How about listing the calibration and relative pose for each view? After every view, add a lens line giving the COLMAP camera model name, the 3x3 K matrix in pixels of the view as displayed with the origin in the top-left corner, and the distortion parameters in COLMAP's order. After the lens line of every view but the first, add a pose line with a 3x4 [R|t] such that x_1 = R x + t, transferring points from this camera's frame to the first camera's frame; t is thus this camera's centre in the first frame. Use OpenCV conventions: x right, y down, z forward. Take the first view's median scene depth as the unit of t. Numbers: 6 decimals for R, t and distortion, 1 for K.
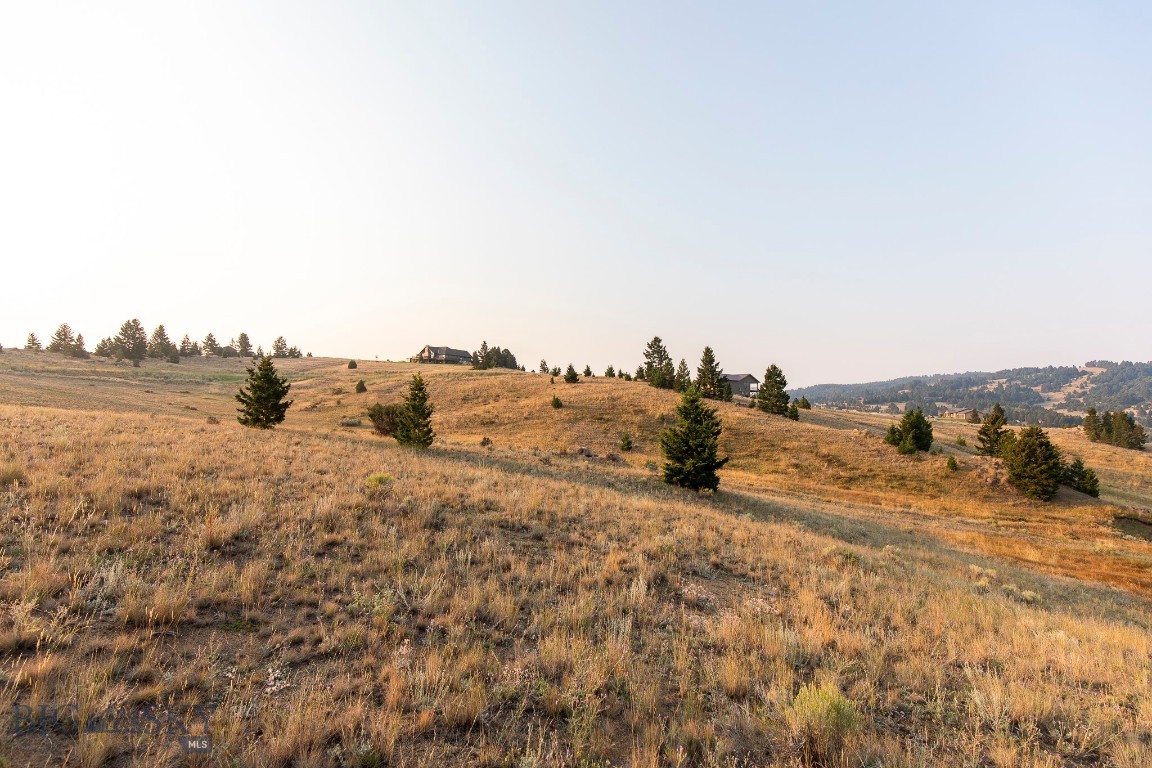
lens RADIAL K [[517.3, 0, 580.3], [0, 517.3, 388.9], [0, 0, 1]] dist [0.012016, -0.002938]
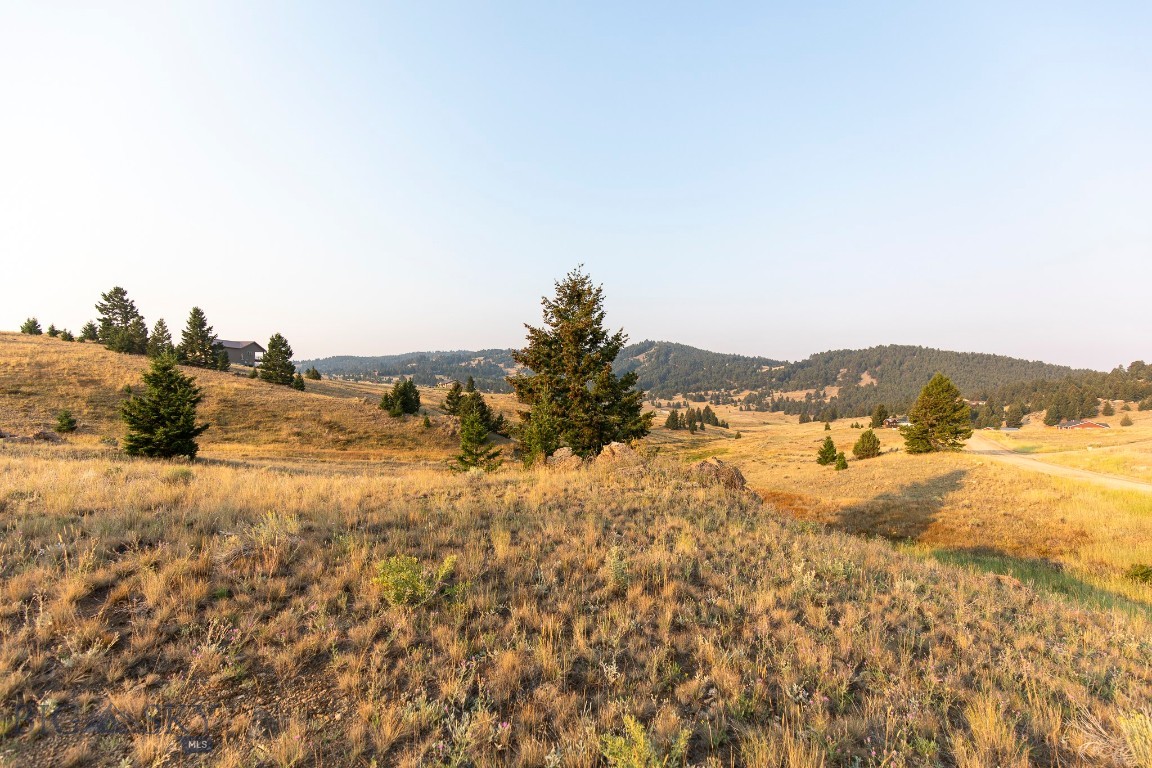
lens RADIAL K [[517.3, 0, 579.6], [0, 517.3, 390.2], [0, 0, 1]] dist [0.012016, -0.002938]
pose [[0.646296, -0.012691, 0.762981, -0.005944], [-0.031142, 0.998590, 0.042989, -0.000466], [-0.762451, -0.051545, 0.644990, -0.052601]]
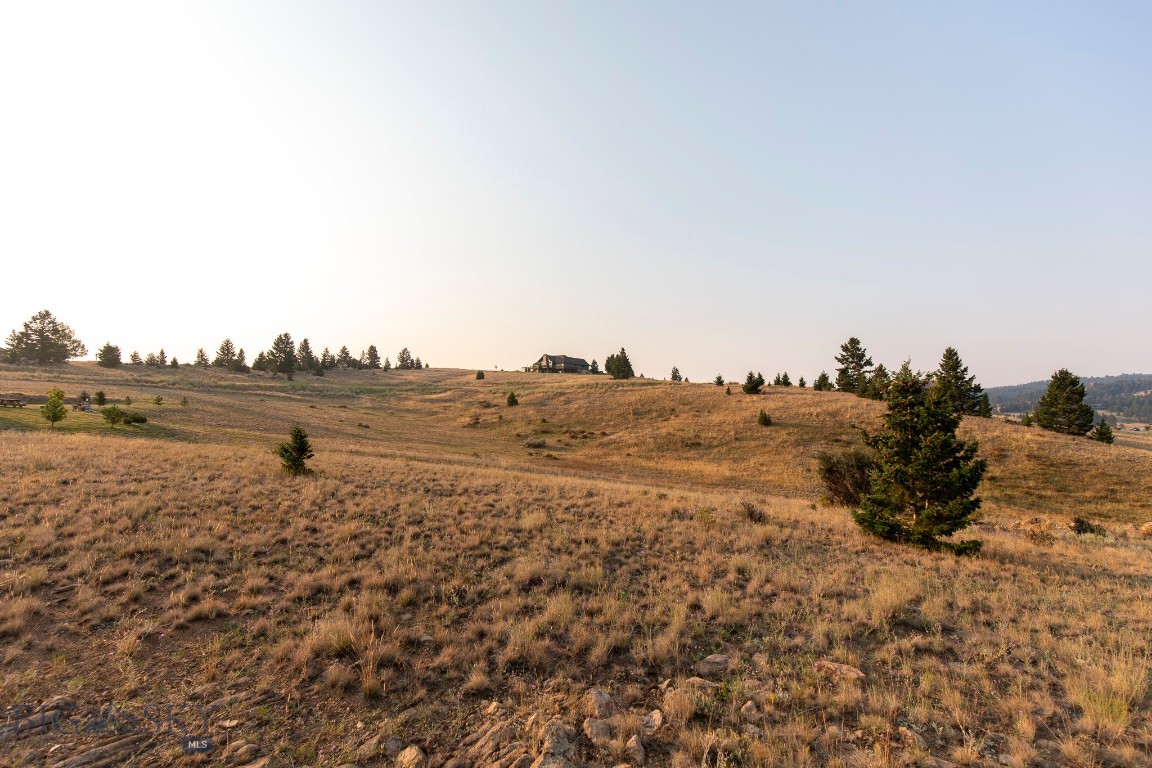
lens RADIAL K [[517.3, 0, 580.9], [0, 517.3, 393.8], [0, 0, 1]] dist [0.012016, -0.002938]
pose [[0.988039, -0.006736, -0.154057, -0.161005], [0.005963, 0.999967, -0.005479, -0.008589], [0.154089, 0.004495, 0.988047, 0.108948]]
